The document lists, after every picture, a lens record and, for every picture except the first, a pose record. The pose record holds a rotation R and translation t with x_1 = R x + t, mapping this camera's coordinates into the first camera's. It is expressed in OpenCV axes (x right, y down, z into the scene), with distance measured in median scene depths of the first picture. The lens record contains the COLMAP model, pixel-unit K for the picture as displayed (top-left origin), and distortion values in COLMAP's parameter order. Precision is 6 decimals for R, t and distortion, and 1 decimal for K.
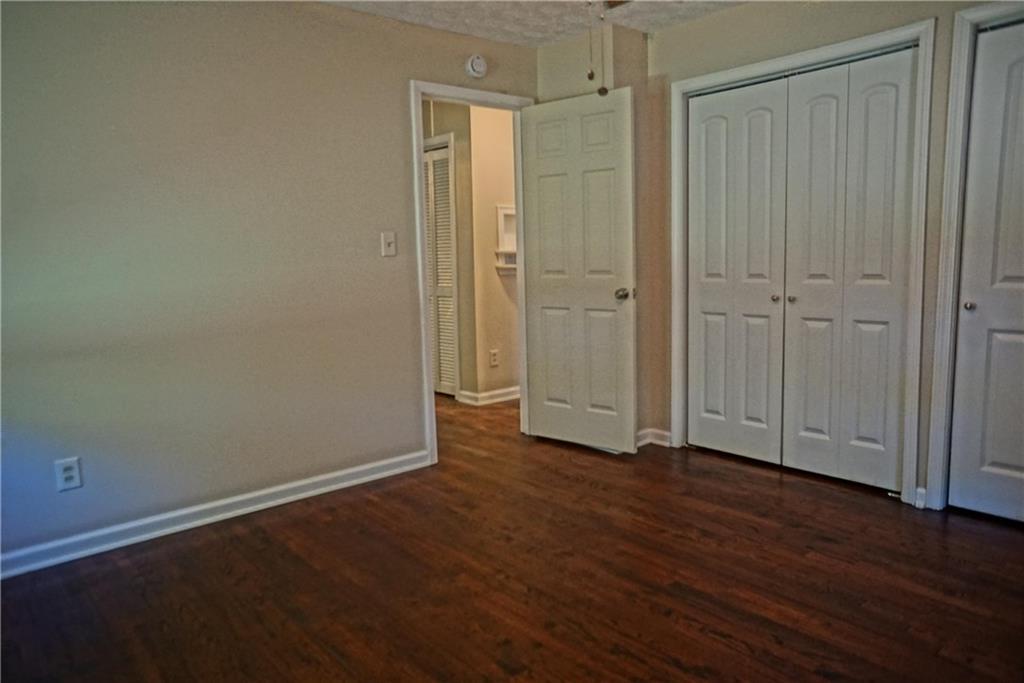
lens RADIAL K [[706.4, 0, 512.0], [0, 706.4, 341.5], [0, 0, 1]] dist [-0.050902, 0.077019]
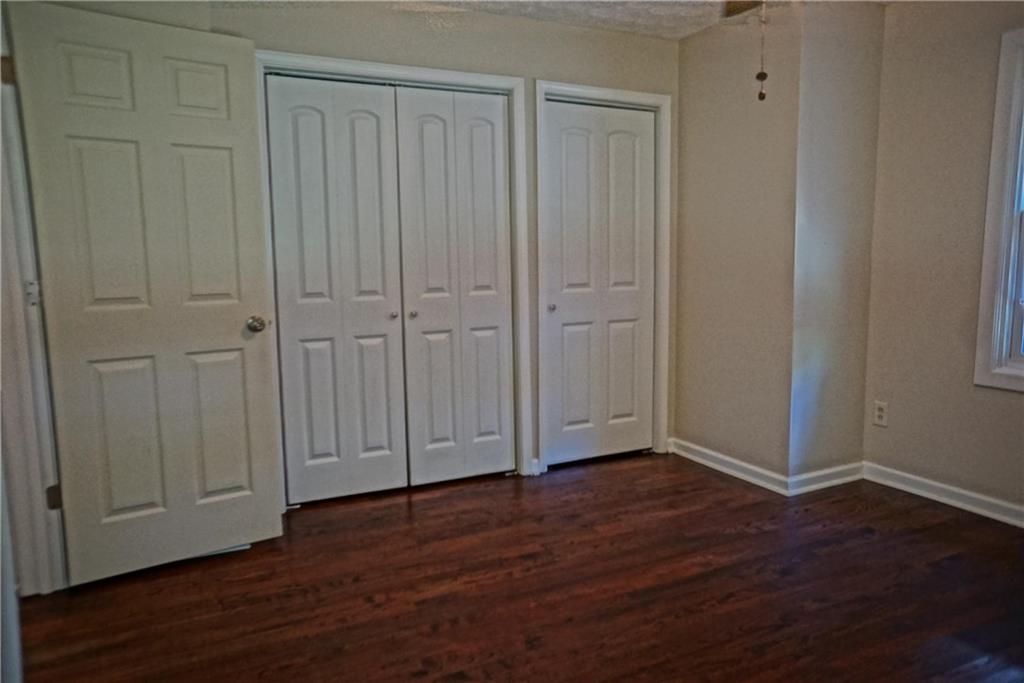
lens RADIAL K [[706.4, 0, 512.0], [0, 706.4, 341.5], [0, 0, 1]] dist [-0.050902, 0.077019]
pose [[0.242255, -0.094269, 0.965622, -0.573888], [0.131193, 0.989310, 0.063667, -0.074173], [-0.961302, 0.111259, 0.252033, 0.682180]]
